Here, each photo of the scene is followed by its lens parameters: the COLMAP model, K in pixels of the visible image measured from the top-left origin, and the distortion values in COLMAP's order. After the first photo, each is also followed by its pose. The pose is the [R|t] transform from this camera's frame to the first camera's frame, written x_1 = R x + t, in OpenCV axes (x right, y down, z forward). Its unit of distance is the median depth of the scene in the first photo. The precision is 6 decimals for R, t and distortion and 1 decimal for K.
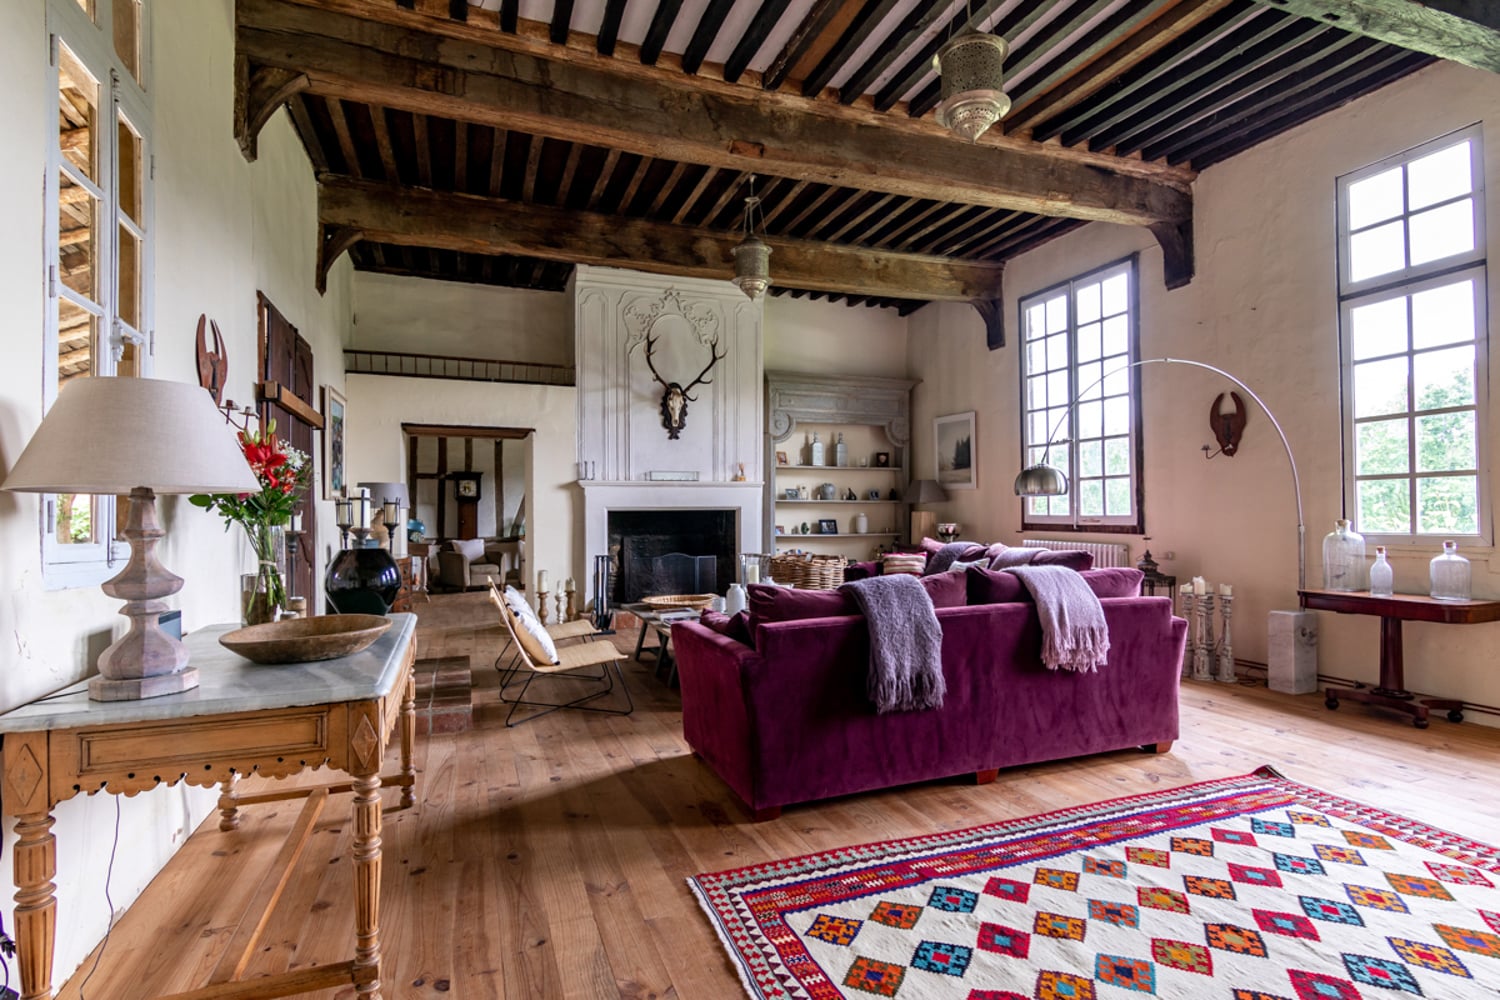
lens RADIAL K [[756.3, 0, 750.7], [0, 756.3, 502.0], [0, 0, 1]] dist [-0.002386, -0.000214]
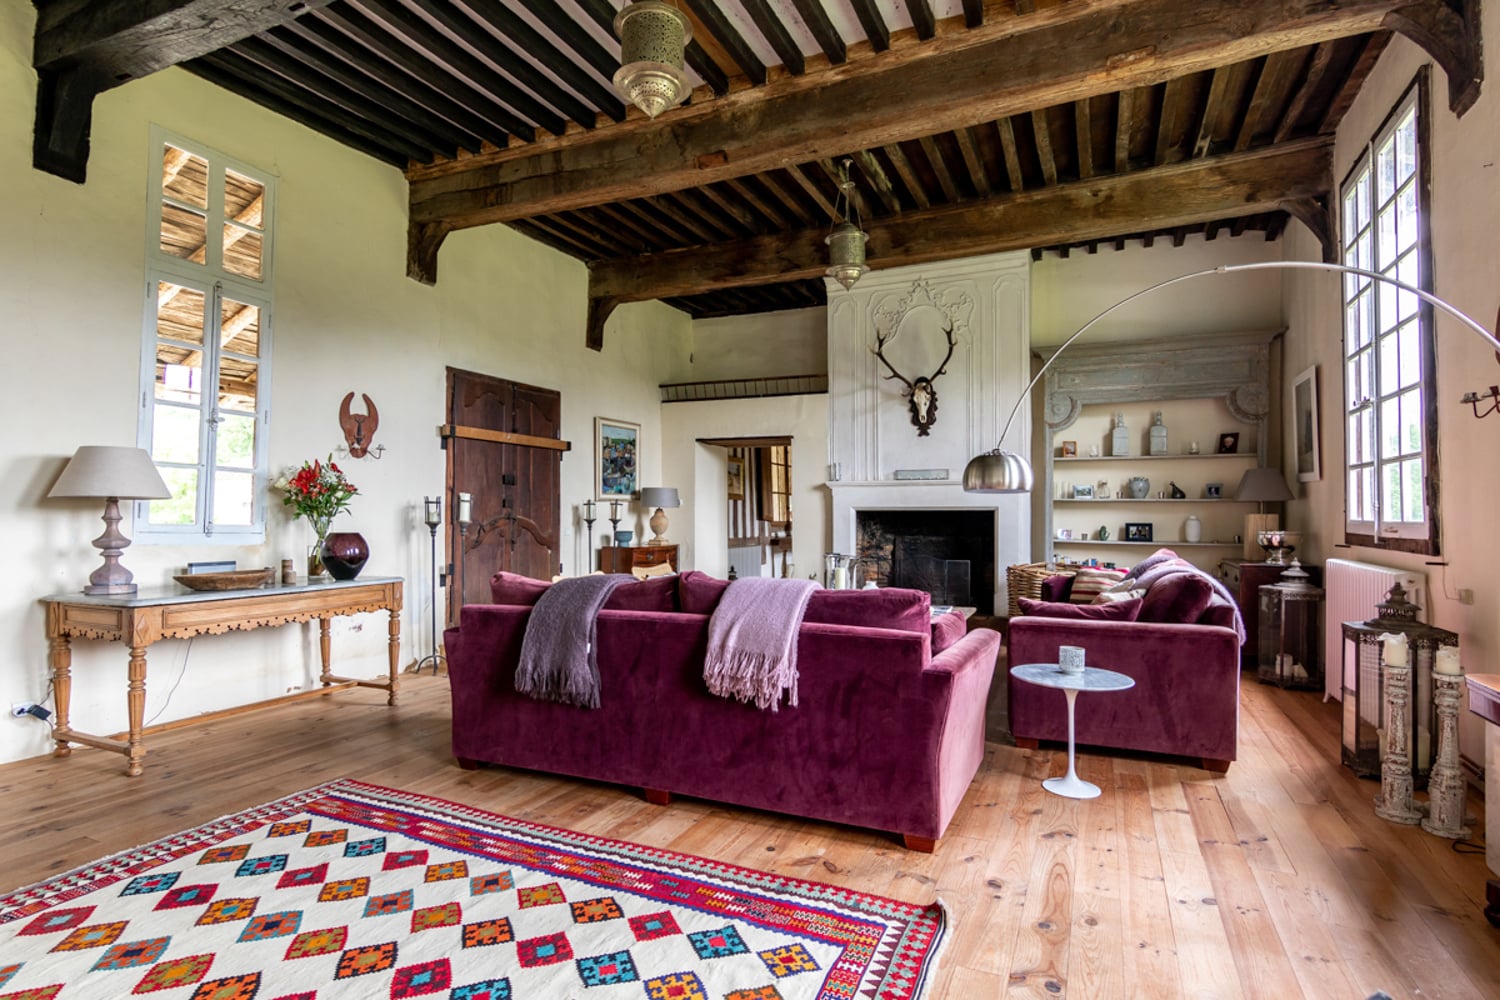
lens RADIAL K [[756.3, 0, 750.9], [0, 756.3, 503.3], [0, 0, 1]] dist [-0.002386, -0.000214]
pose [[0.698357, -0.001826, -0.715747, 0.765590], [0.003188, 0.999995, 0.000560, 0.001218], [0.715743, -0.002673, 0.698359, 0.313414]]
